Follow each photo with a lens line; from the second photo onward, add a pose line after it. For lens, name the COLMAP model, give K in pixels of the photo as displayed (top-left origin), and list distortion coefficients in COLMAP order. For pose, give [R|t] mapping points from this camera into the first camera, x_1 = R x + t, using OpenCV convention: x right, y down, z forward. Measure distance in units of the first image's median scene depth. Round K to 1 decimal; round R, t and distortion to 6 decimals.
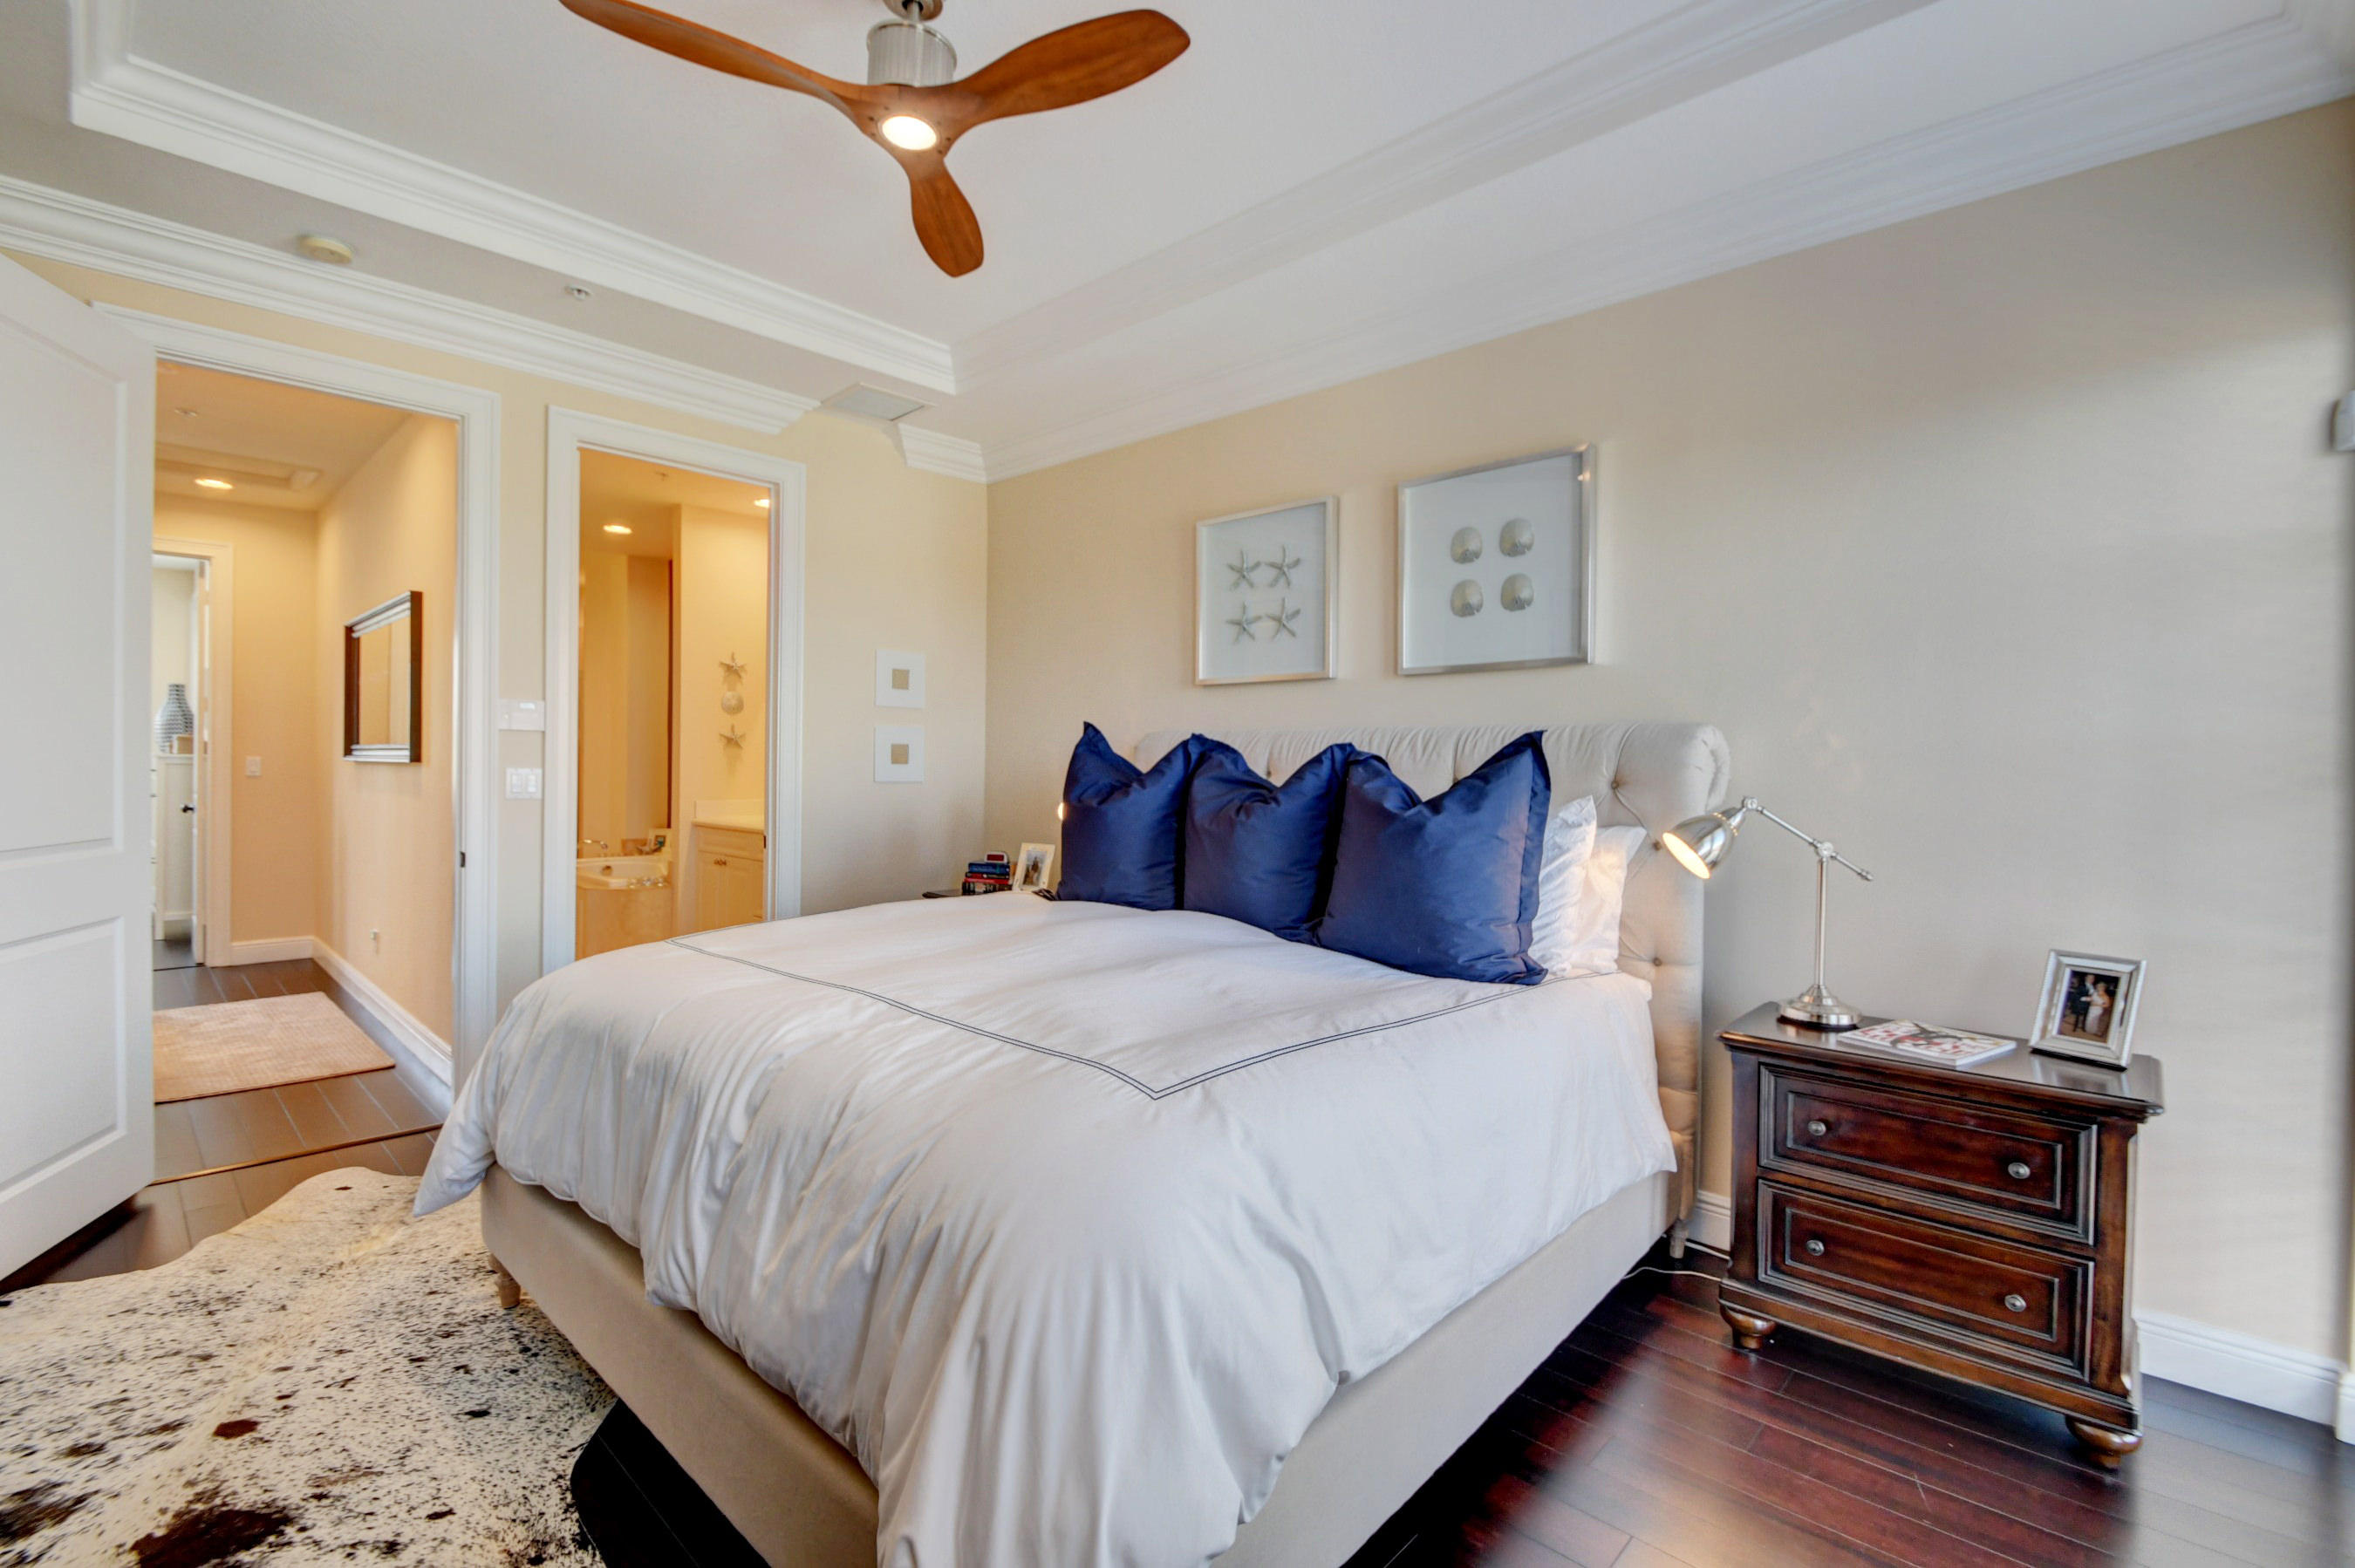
lens RADIAL K [[1039.4, 0, 1183.2], [0, 1039.4, 779.5], [0, 0, 1]] dist [0.003266, 0.000193]
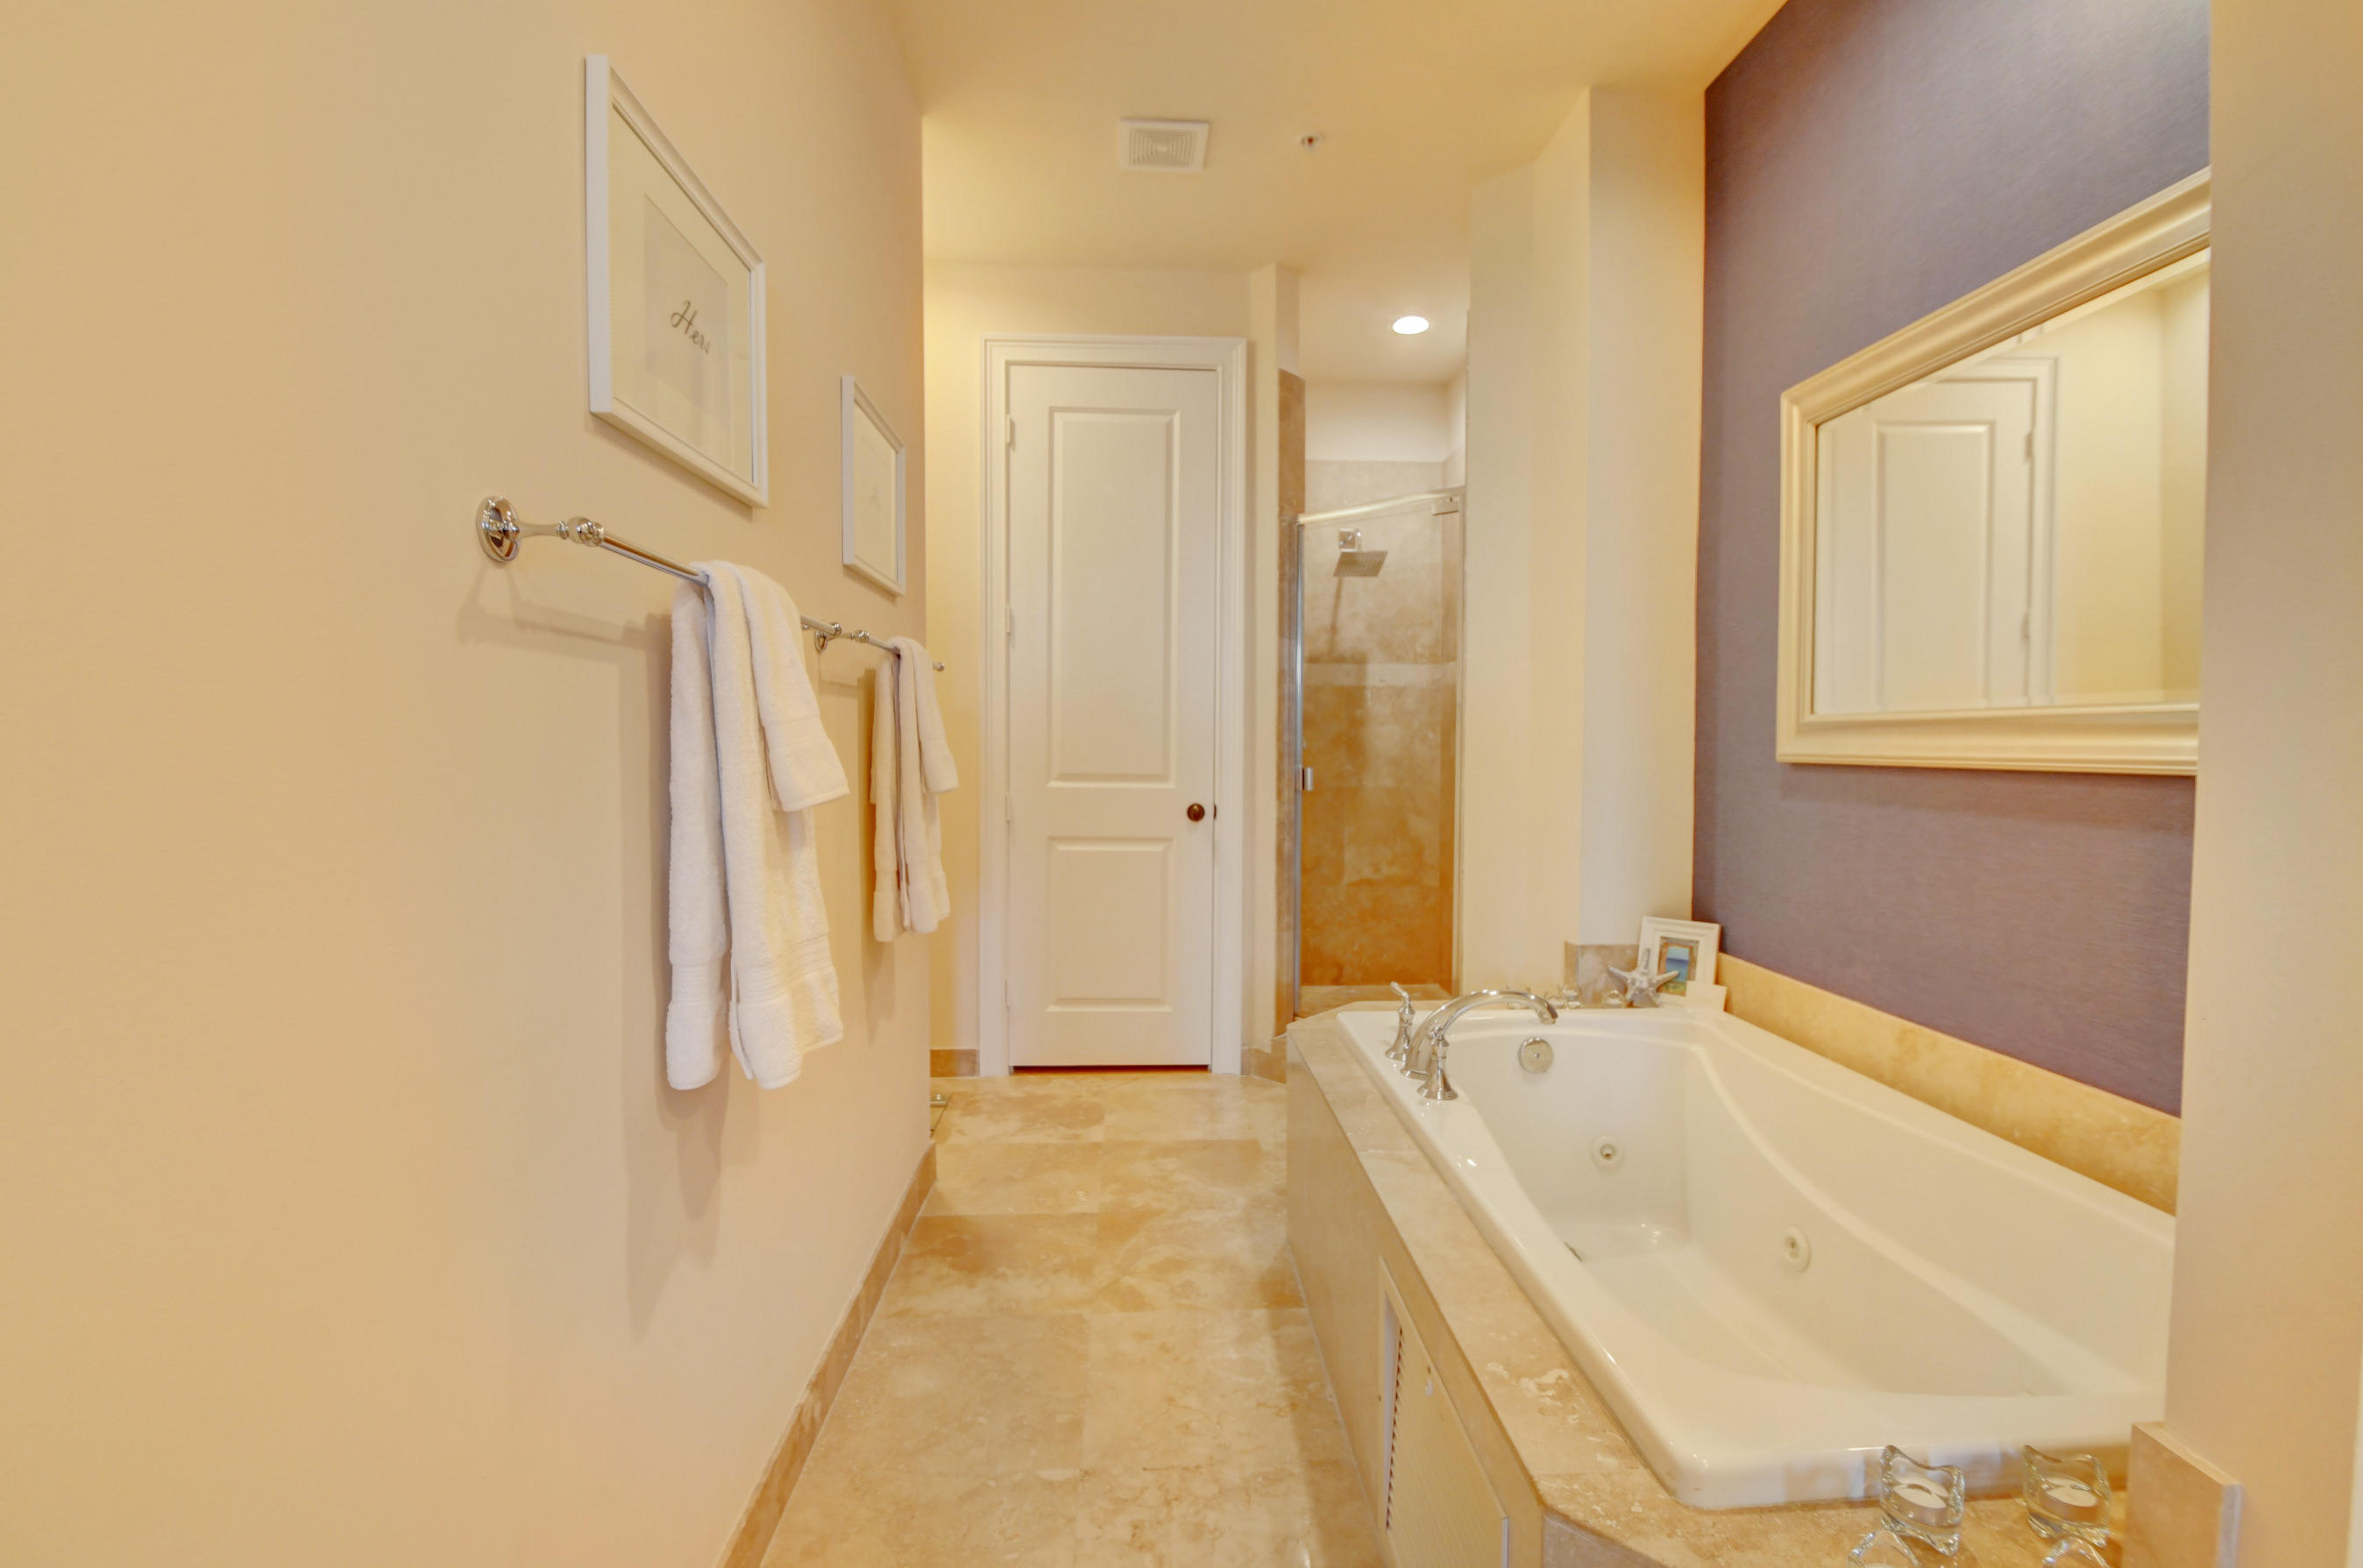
lens RADIAL K [[1043.0, 0, 1183.6], [0, 1043.0, 770.7], [0, 0, 1]] dist [0.003266, 0.000193]
pose [[0.722004, 0.005614, -0.691866, -0.477855], [0.000021, 0.999967, 0.008137, -0.001750], [0.691889, -0.005889, 0.721980, 0.810631]]
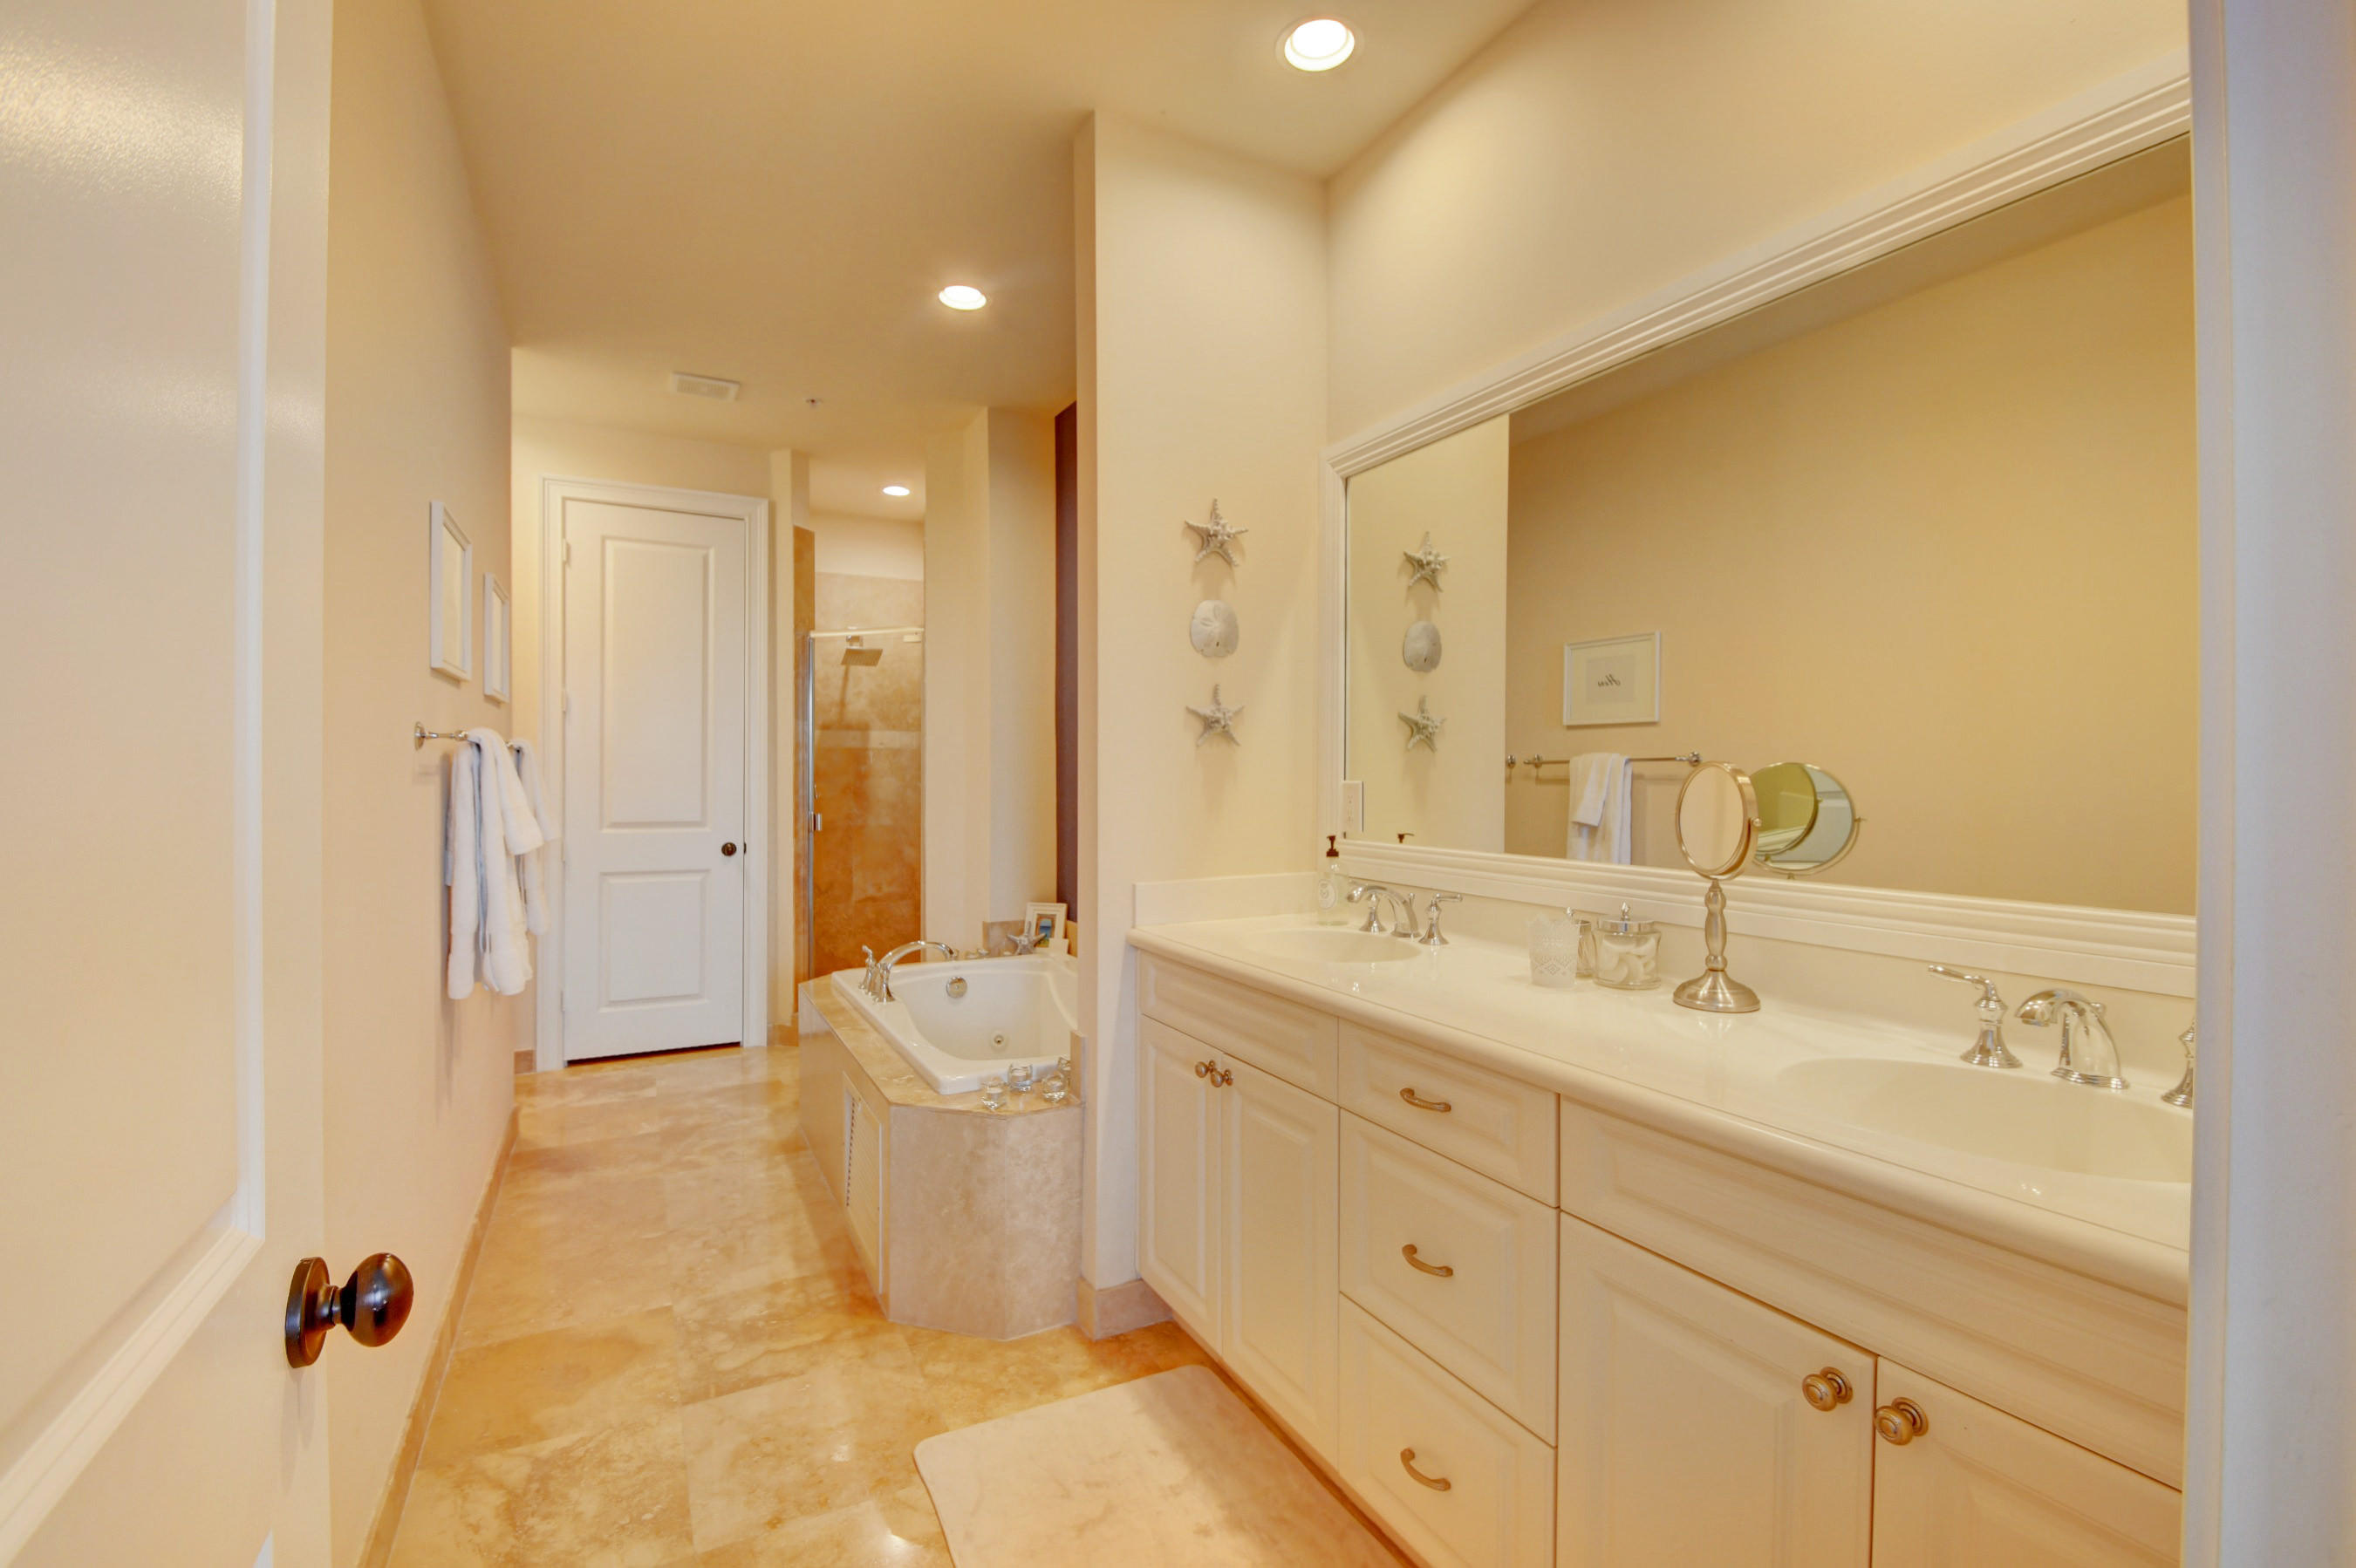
lens RADIAL K [[1039.8, 0, 1191.8], [0, 1039.8, 772.2], [0, 0, 1]] dist [0.003266, 0.000193]
pose [[0.949146, -0.016768, -0.314389, -0.318701], [0.012053, 0.999784, -0.016936, -0.012993], [0.314606, 0.012285, 0.949143, 0.624885]]
